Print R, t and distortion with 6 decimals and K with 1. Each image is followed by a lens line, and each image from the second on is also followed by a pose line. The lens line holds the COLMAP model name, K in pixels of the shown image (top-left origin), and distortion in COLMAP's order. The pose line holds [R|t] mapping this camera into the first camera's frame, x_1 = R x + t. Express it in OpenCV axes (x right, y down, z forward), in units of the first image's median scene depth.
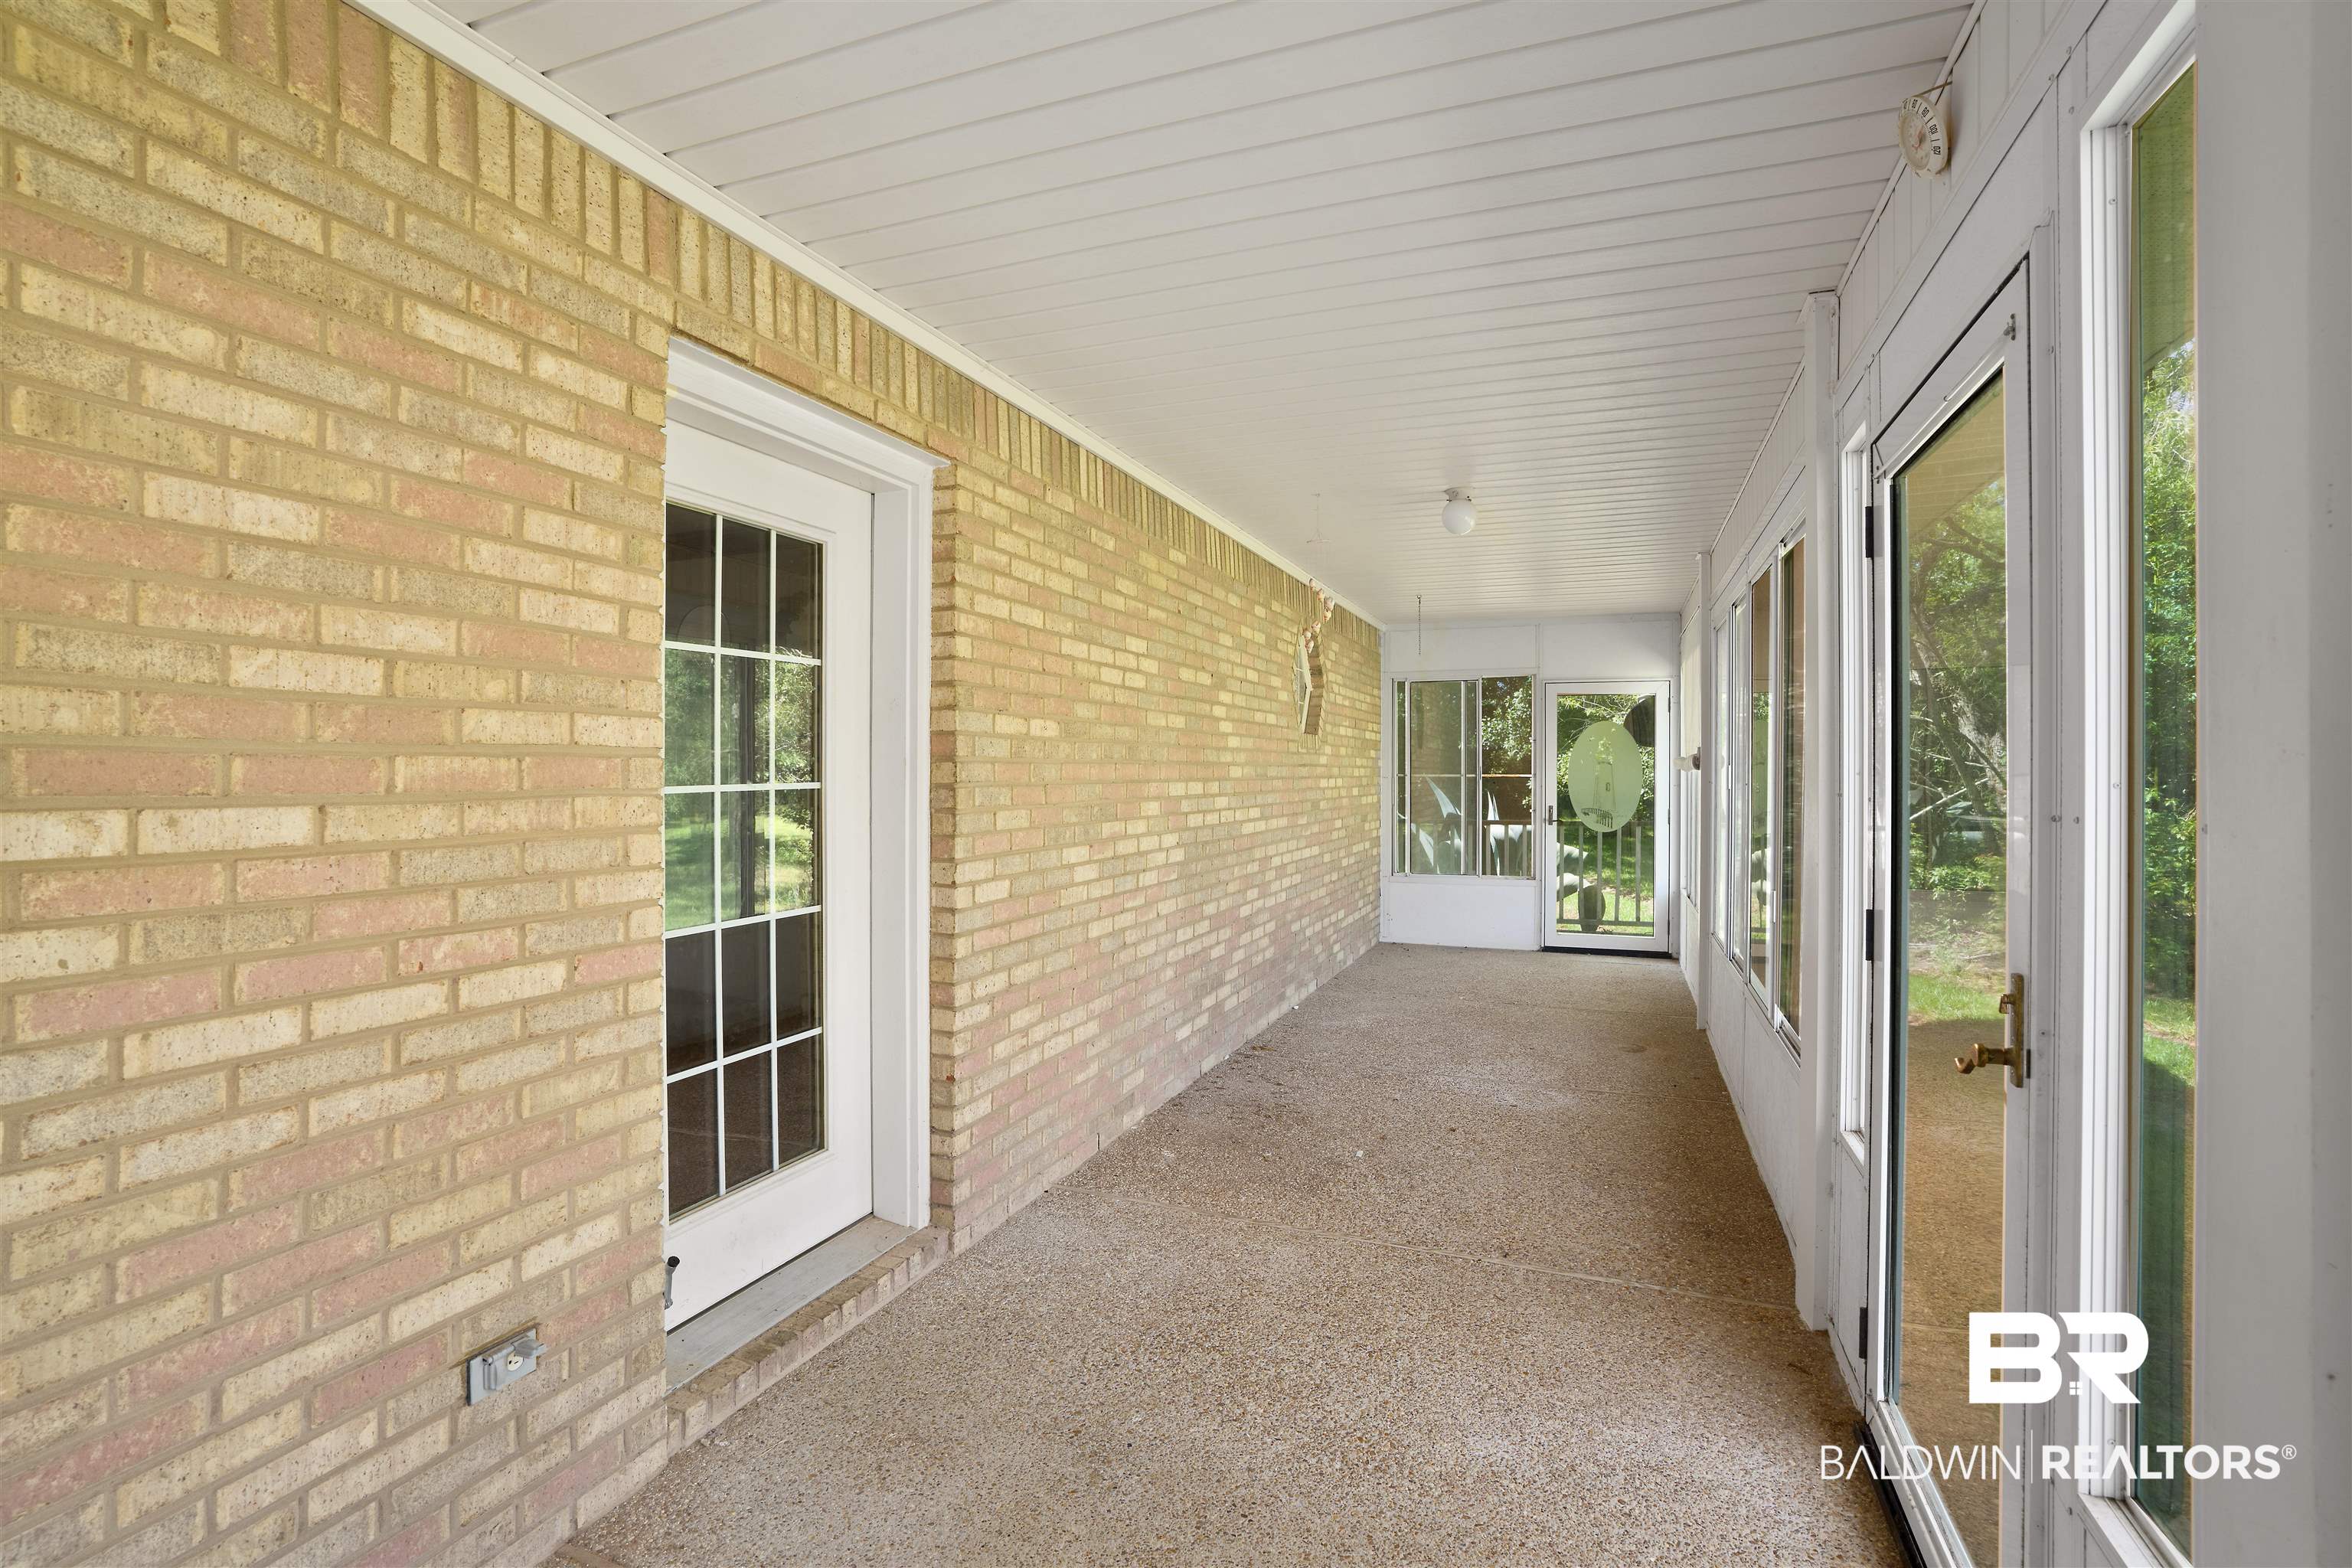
lens RADIAL K [[1106.6, 0, 1176.0], [0, 1106.6, 784.0], [0, 0, 1]] dist [-0.045803, 0.000635]
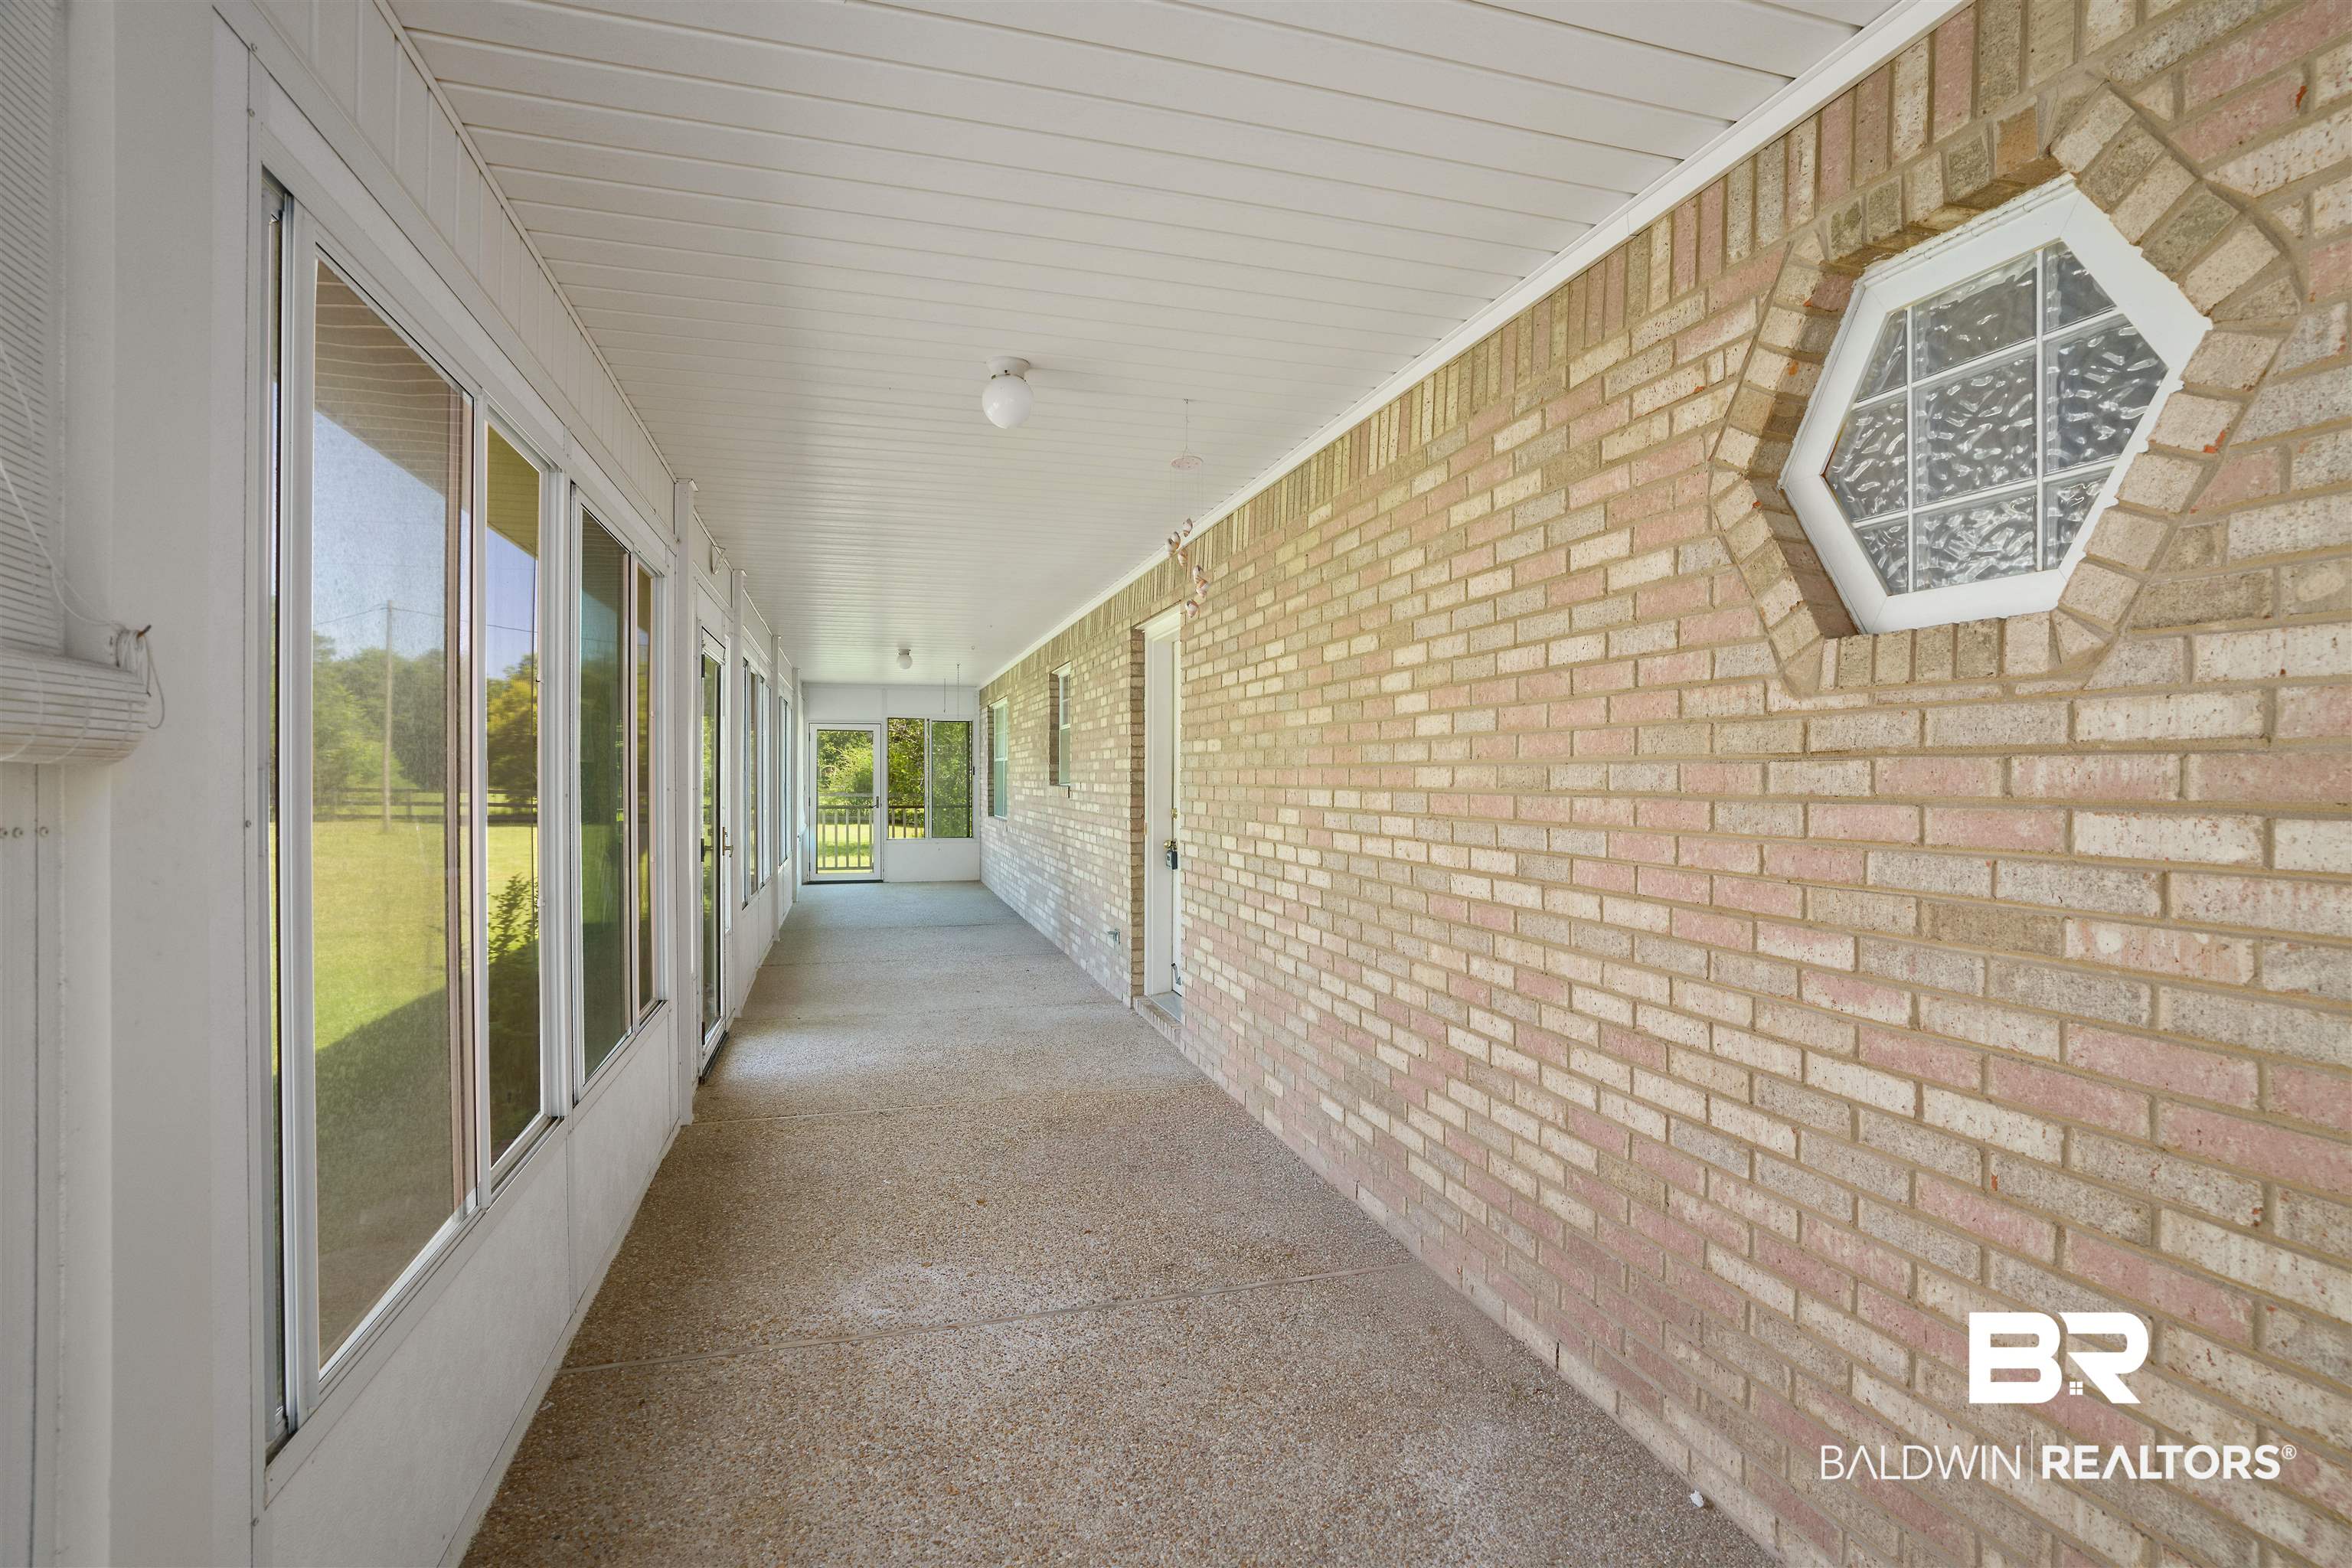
lens RADIAL K [[1106.6, 0, 1176.0], [0, 1106.6, 784.0], [0, 0, 1]] dist [-0.045803, 0.000635]
pose [[-0.795084, -0.000555, -0.606499, 0.588225], [-0.011872, 0.999822, 0.014647, -0.016756], [0.606383, 0.018846, -0.794949, 1.603559]]
